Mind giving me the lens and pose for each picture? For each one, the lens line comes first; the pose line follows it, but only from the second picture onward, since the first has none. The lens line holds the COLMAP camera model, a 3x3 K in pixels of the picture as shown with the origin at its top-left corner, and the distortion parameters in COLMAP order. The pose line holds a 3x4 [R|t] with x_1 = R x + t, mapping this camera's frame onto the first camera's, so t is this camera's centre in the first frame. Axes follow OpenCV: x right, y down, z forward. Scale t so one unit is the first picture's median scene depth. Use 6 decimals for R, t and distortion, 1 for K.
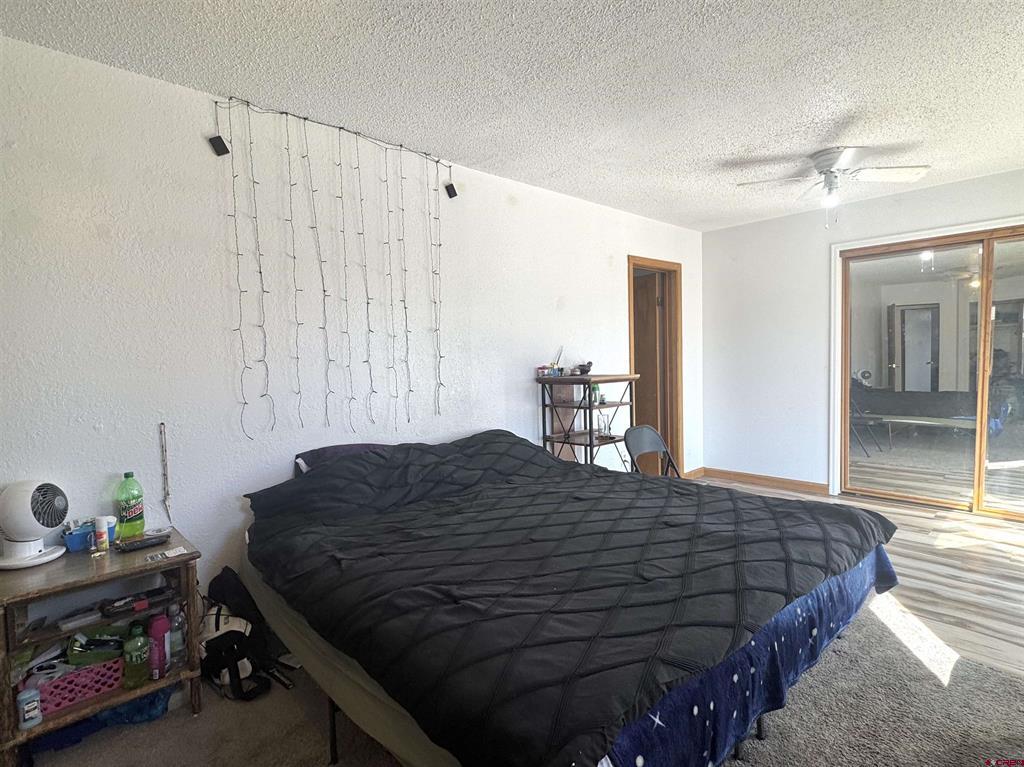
lens RADIAL K [[509.1, 0, 510.7], [0, 509.1, 382.4], [0, 0, 1]] dist [-0.000872, -0.000051]
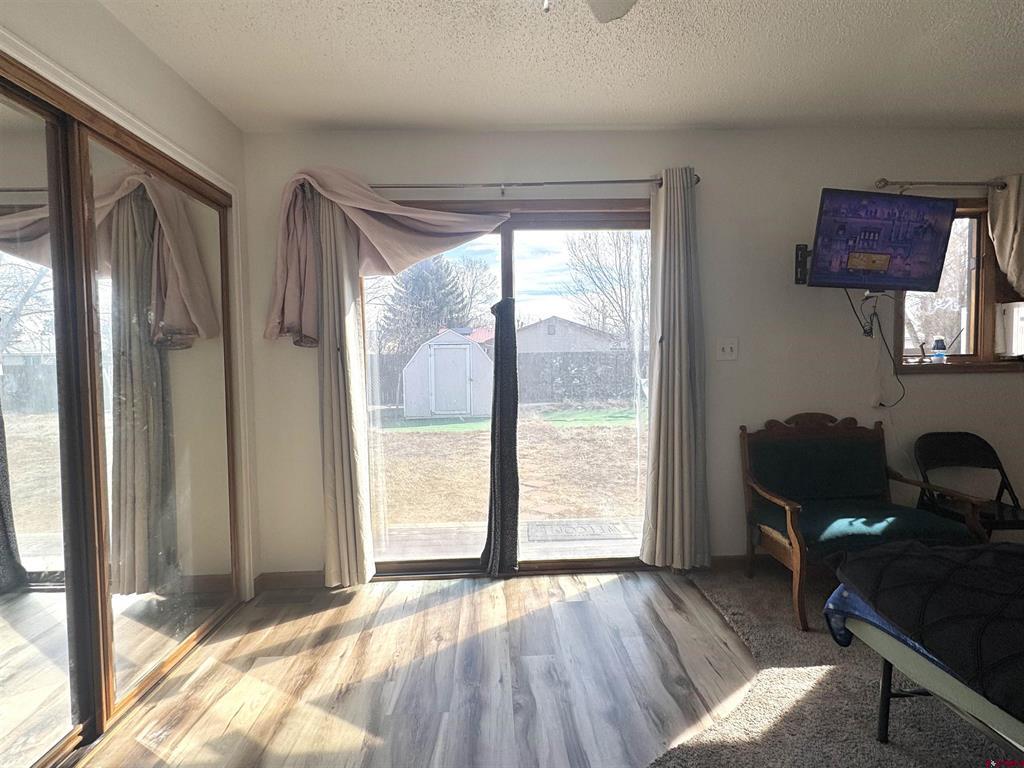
lens RADIAL K [[509.1, 0, 513.8], [0, 509.1, 381.0], [0, 0, 1]] dist [-0.000872, -0.000051]
pose [[-0.773052, 0.010648, 0.634254, 0.401128], [0.067841, 0.995512, 0.065975, -0.064307], [-0.630705, 0.094030, -0.770305, 1.261886]]
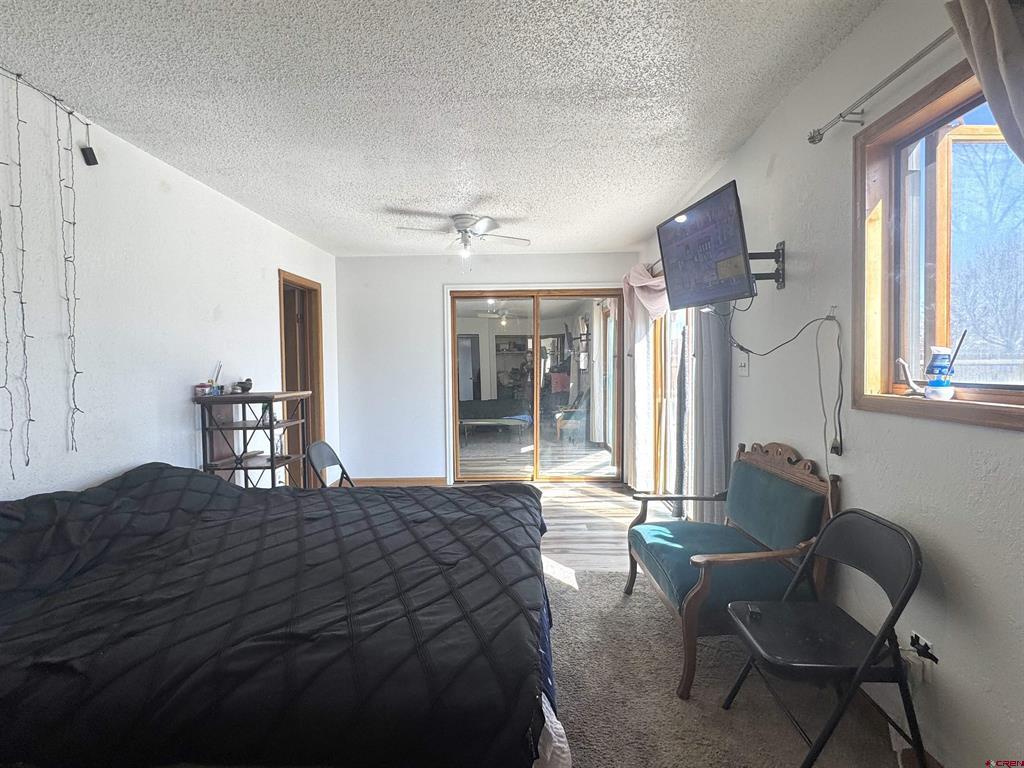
lens RADIAL K [[509.1, 0, 496.1], [0, 509.1, 376.9], [0, 0, 1]] dist [-0.000872, -0.000051]
pose [[0.705427, -0.000782, 0.708782, -0.230419], [0.031976, 0.999016, -0.030722, -0.001106], [-0.708060, 0.044337, 0.704759, 0.041088]]
